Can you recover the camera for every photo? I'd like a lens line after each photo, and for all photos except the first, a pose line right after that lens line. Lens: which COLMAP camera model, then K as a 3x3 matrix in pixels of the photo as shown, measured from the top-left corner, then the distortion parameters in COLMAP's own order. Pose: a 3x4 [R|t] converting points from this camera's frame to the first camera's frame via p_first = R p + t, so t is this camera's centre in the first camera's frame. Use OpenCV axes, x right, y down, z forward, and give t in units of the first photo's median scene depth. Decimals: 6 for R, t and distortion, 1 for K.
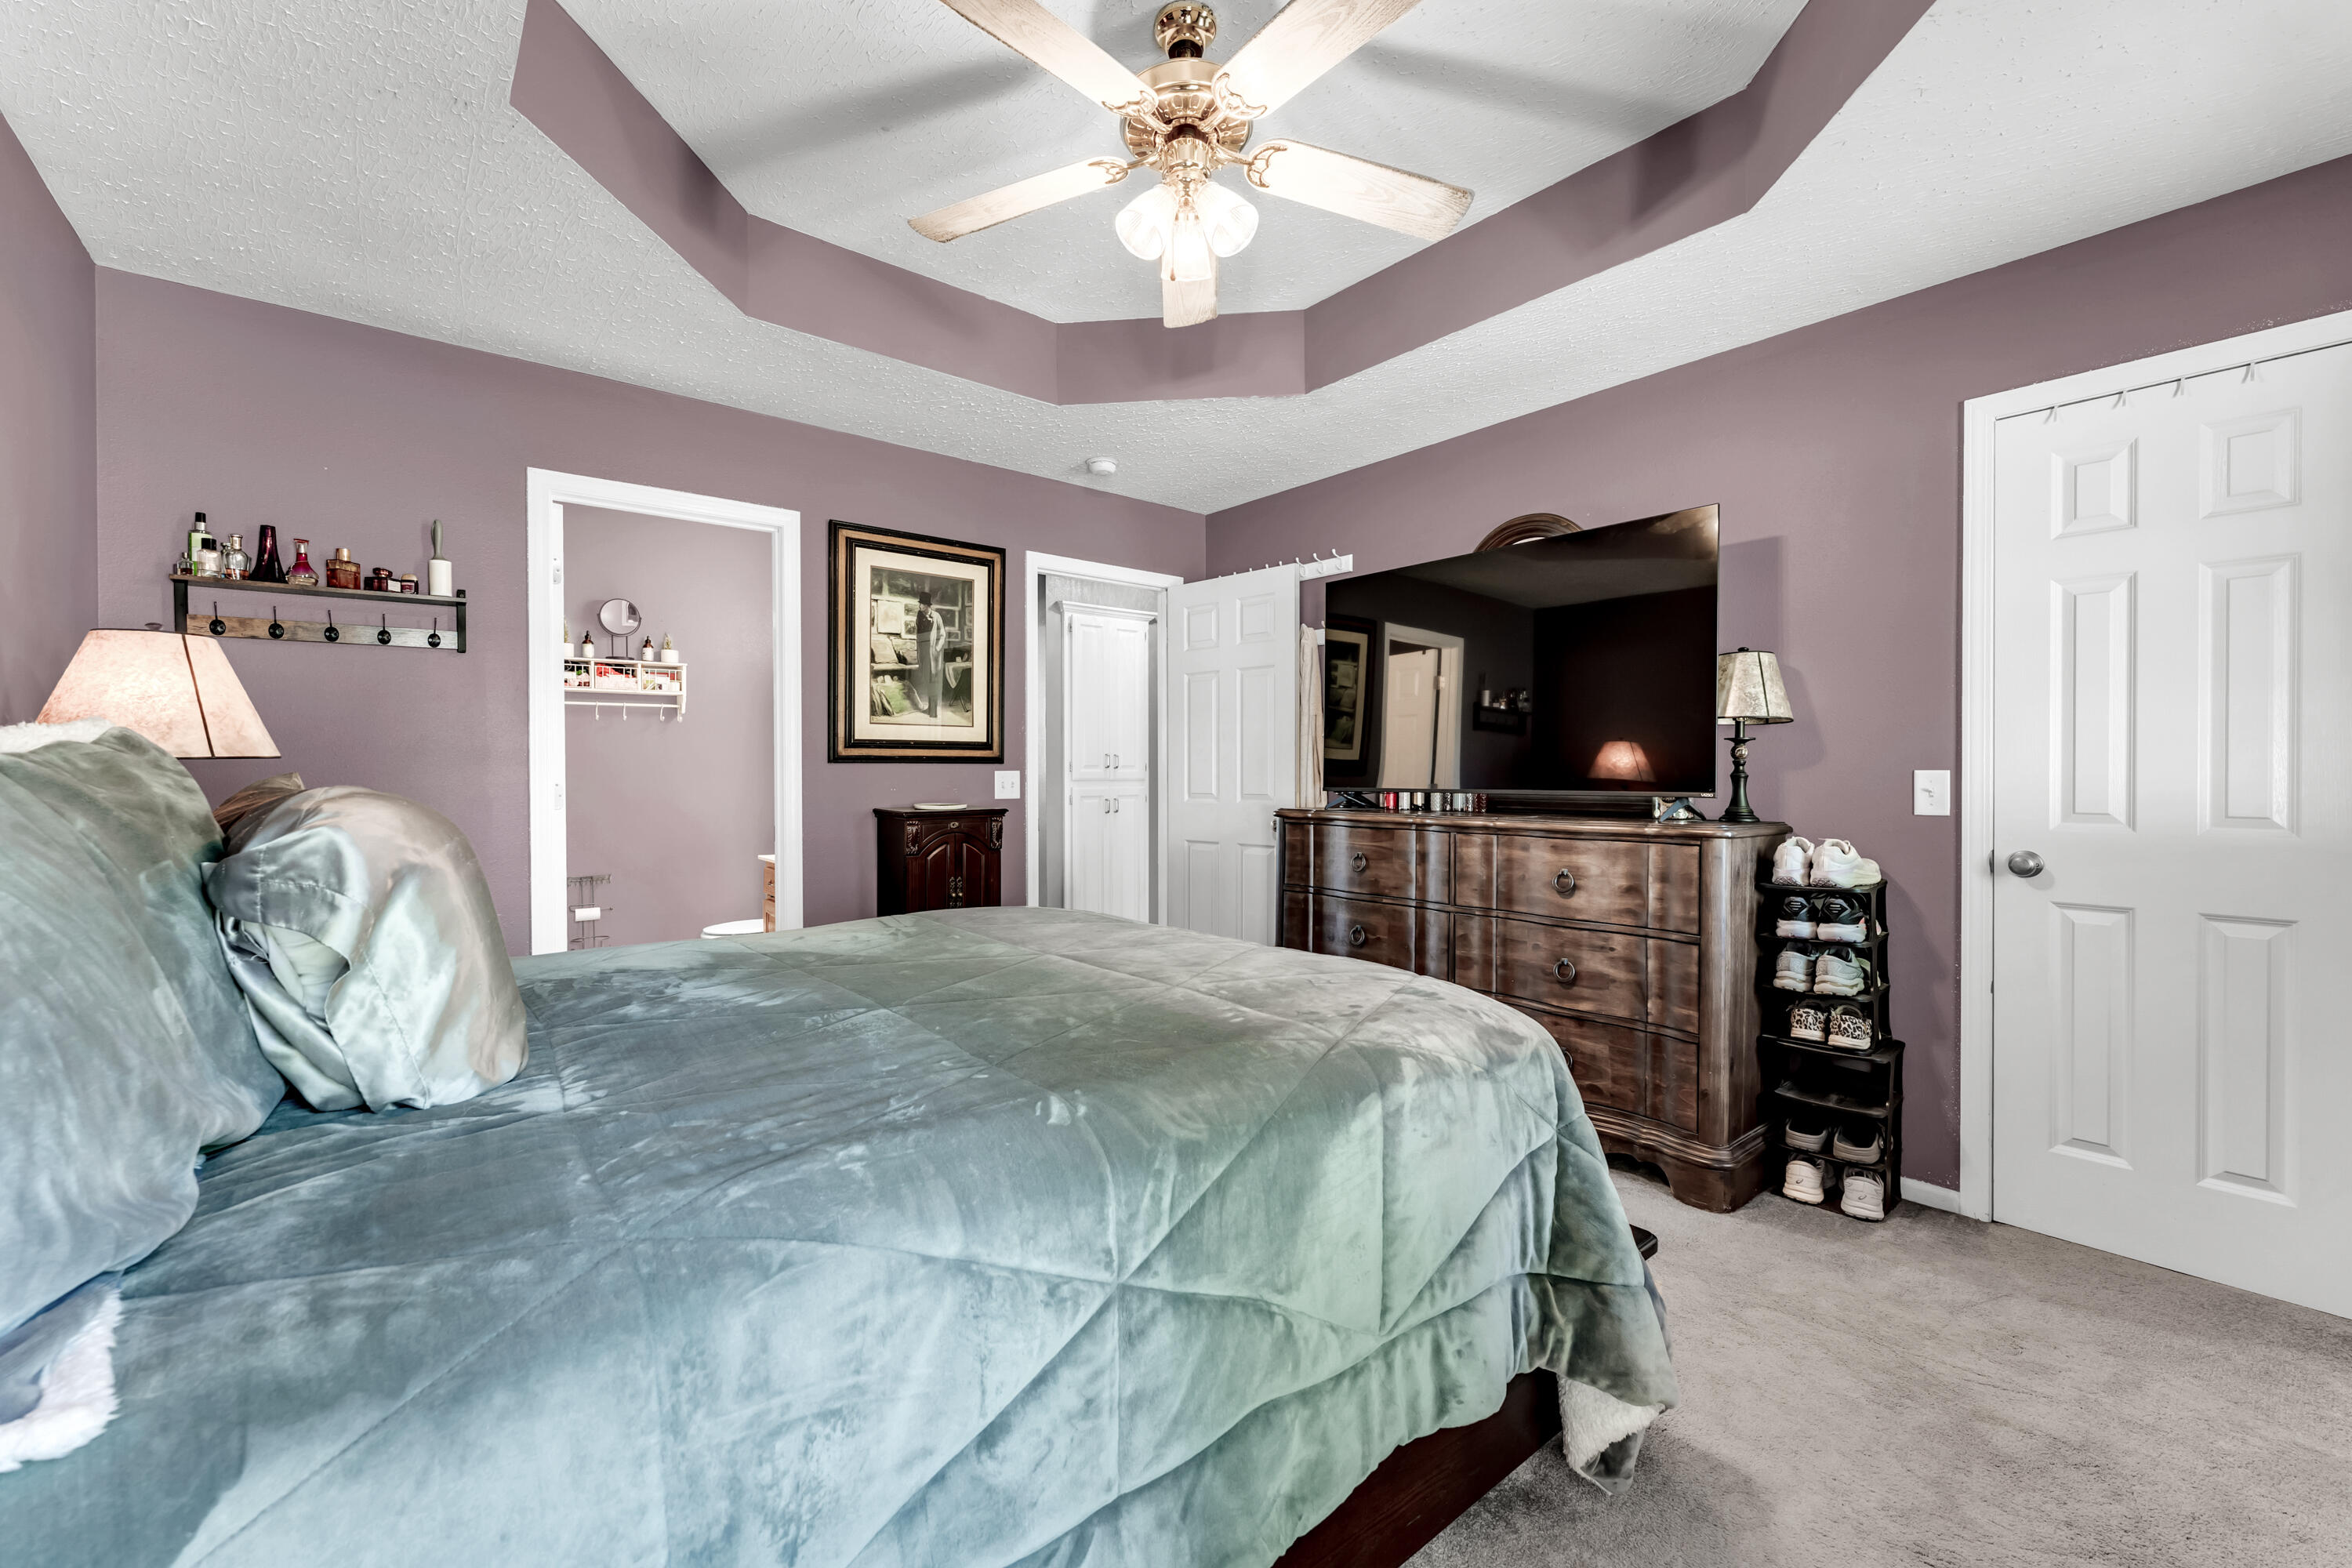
lens RADIAL K [[960.4, 0, 1179.7], [0, 960.4, 782.1], [0, 0, 1]] dist [-0.000614, -0.000034]
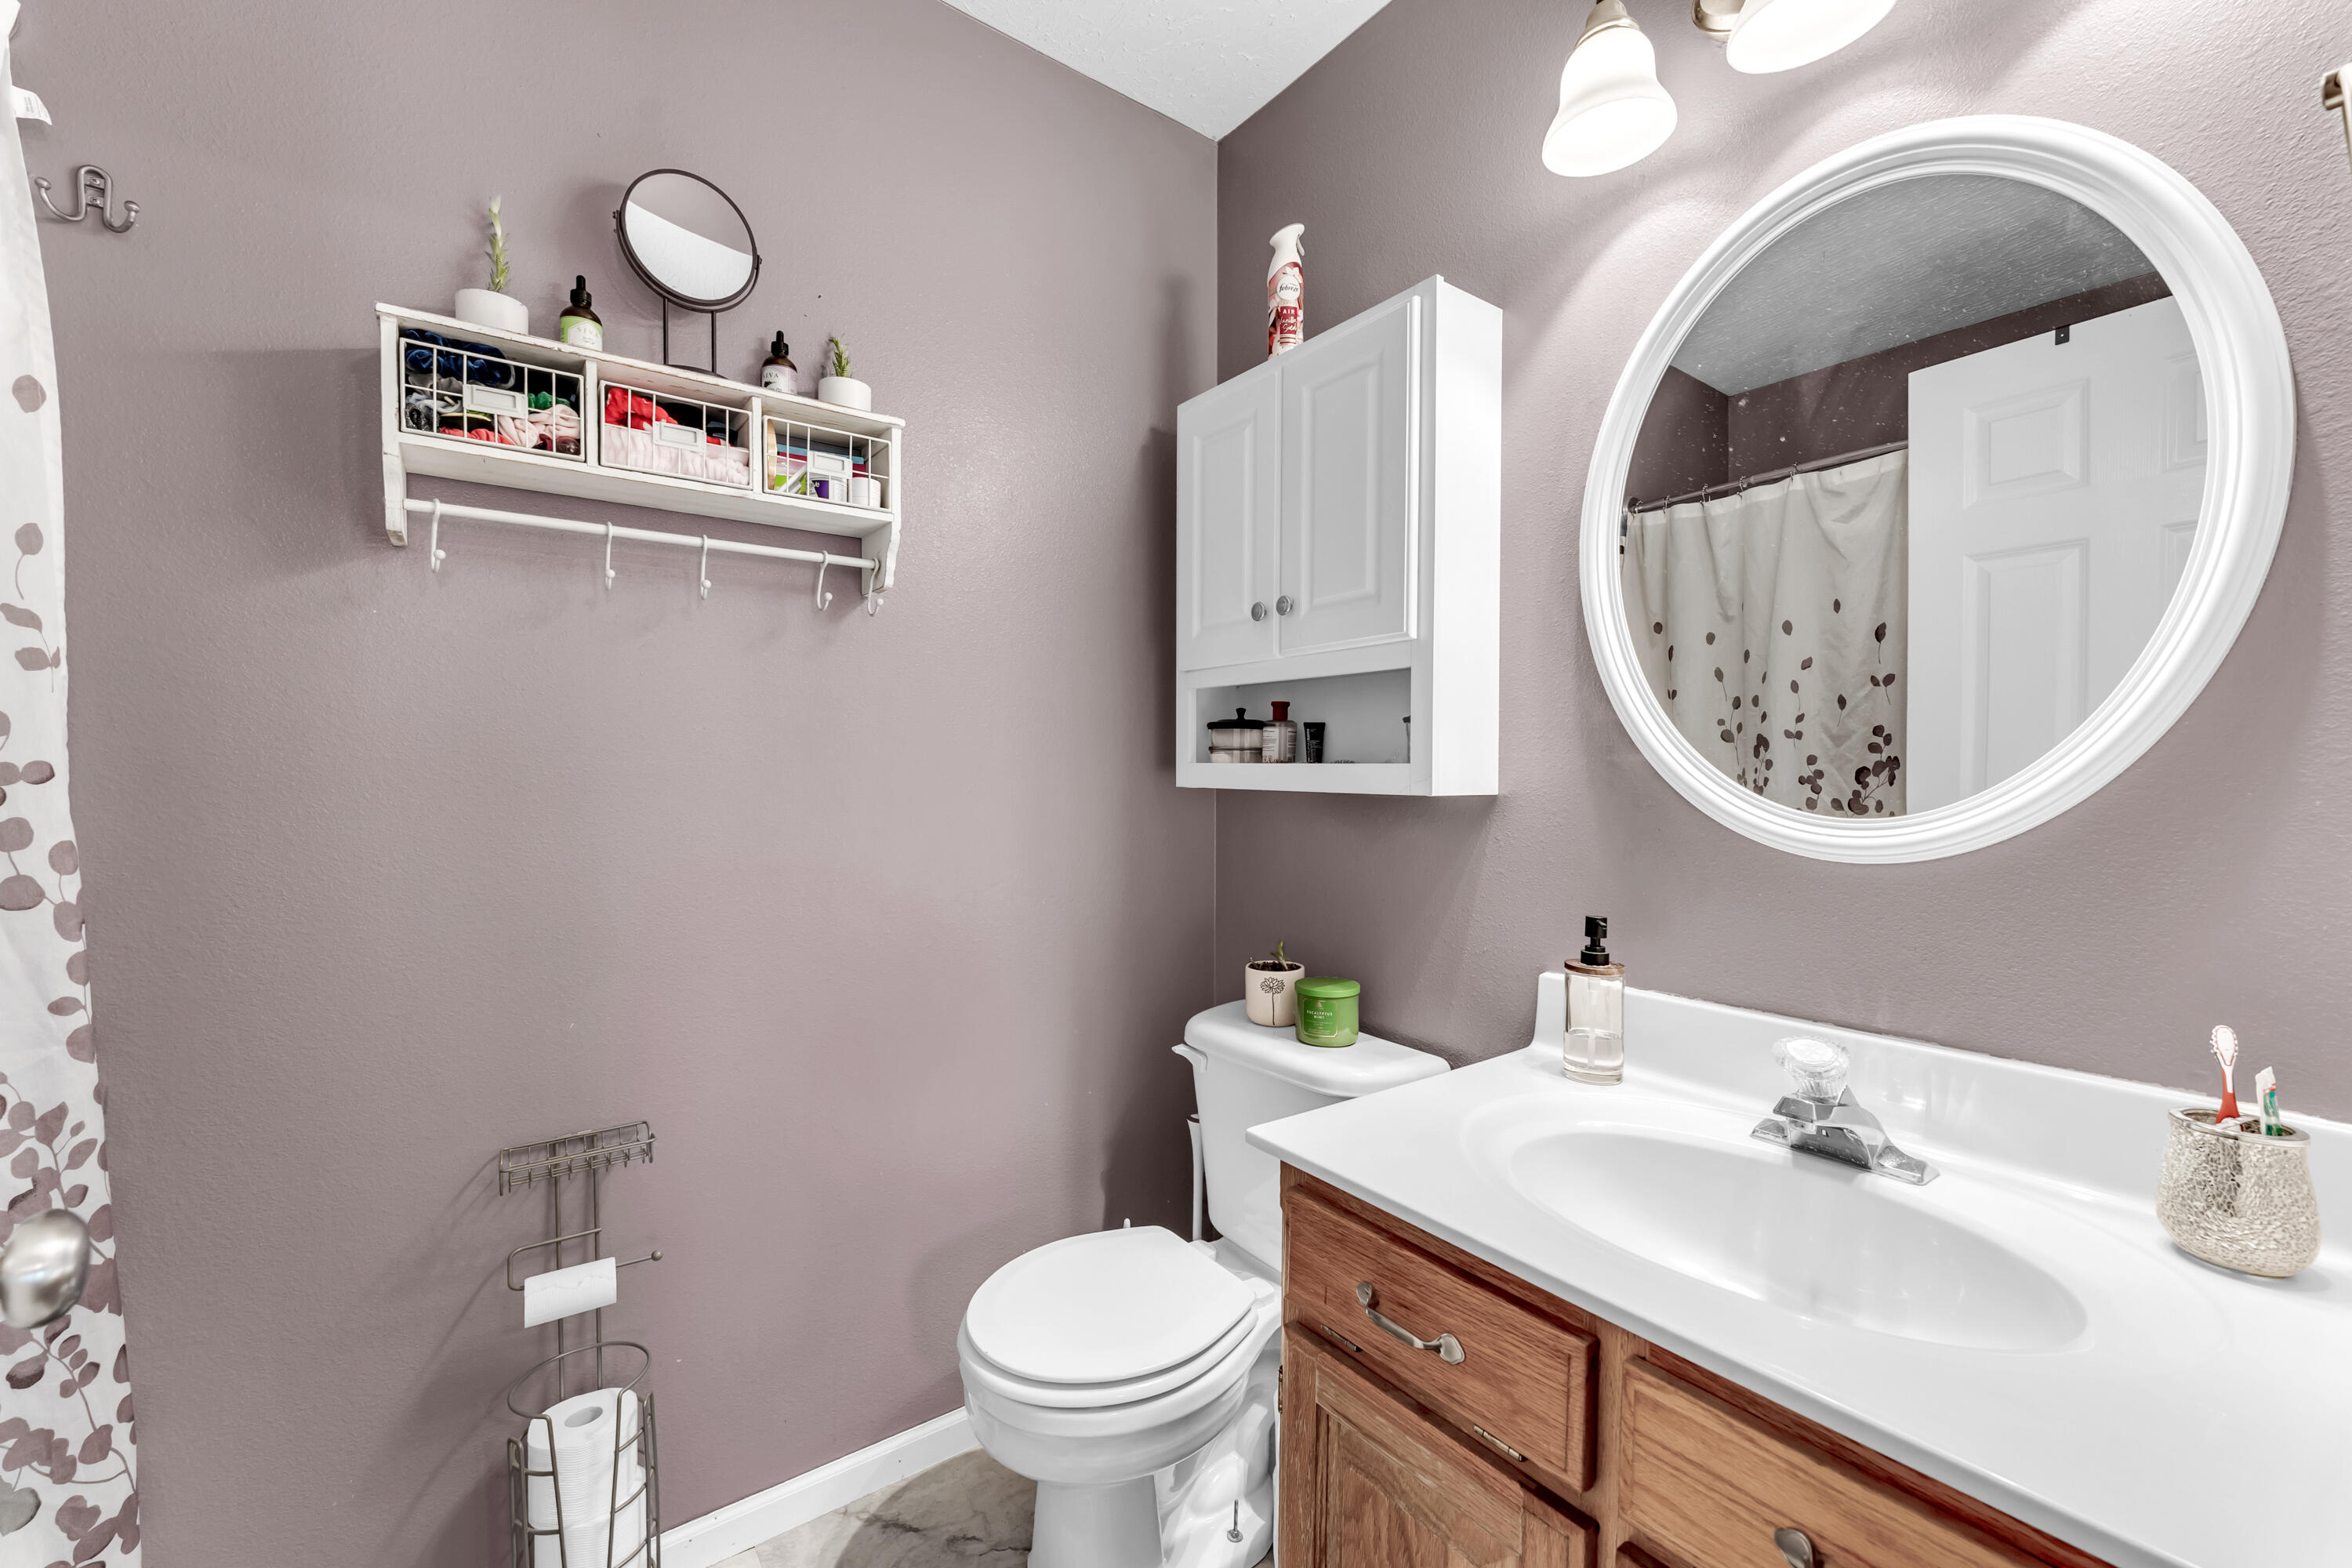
lens RADIAL K [[960.4, 0, 1180.9], [0, 960.4, 772.9], [0, 0, 1]] dist [-0.000614, -0.000034]
pose [[0.998021, 0.005359, -0.062652, -0.413054], [-0.005385, 0.999985, -0.000253, -0.012305], [0.062650, 0.000590, 0.998035, 0.713748]]
